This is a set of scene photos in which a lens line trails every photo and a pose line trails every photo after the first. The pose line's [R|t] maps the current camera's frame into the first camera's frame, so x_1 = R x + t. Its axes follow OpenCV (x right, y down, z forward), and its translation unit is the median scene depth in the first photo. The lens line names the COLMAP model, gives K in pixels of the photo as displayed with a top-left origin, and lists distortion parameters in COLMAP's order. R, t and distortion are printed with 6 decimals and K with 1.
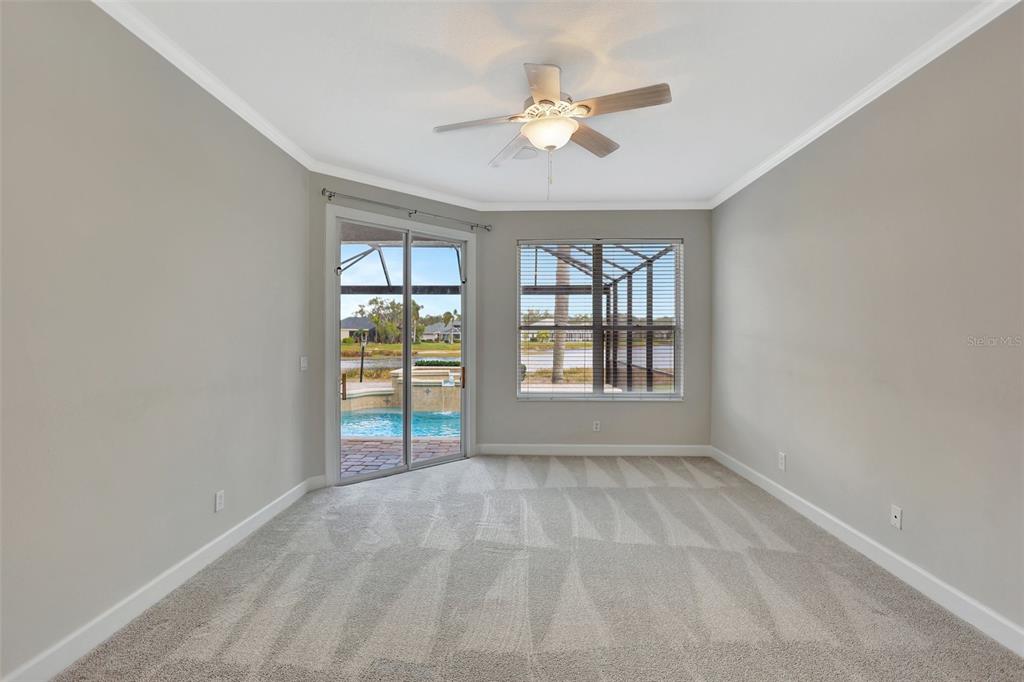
lens RADIAL K [[471.3, 0, 507.4], [0, 471.3, 342.1], [0, 0, 1]] dist [-0.002545, -0.000067]
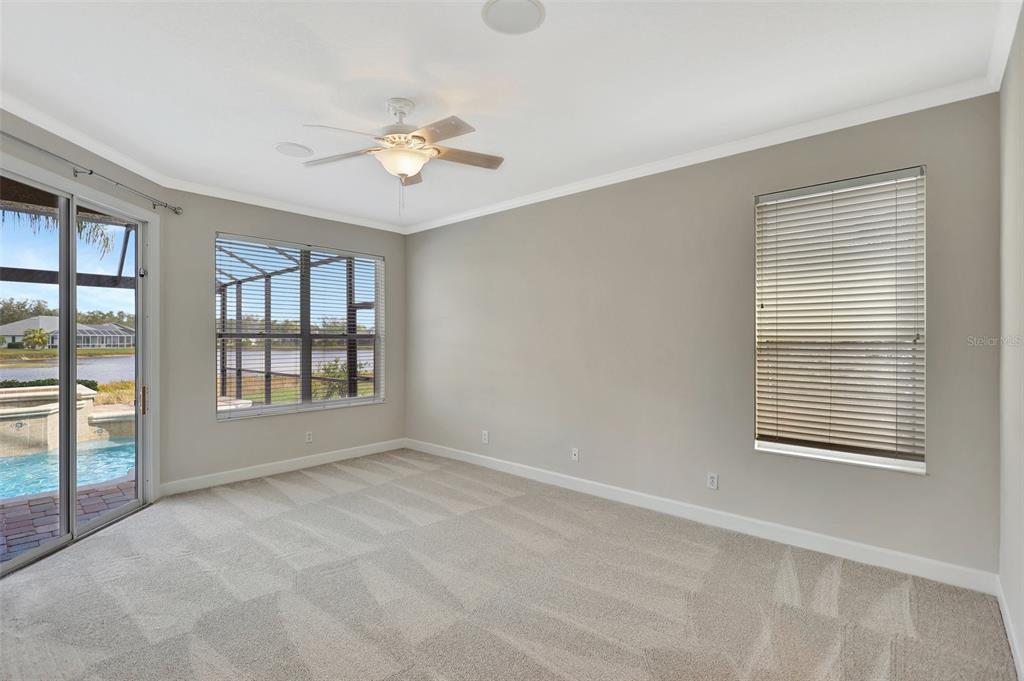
lens RADIAL K [[471.3, 0, 507.4], [0, 471.3, 341.6], [0, 0, 1]] dist [-0.002545, -0.000067]
pose [[0.638244, 0.001861, 0.769832, -0.423895], [0.007141, 0.999940, -0.008338, -0.010286], [-0.769801, 0.010819, 0.638192, 0.085947]]
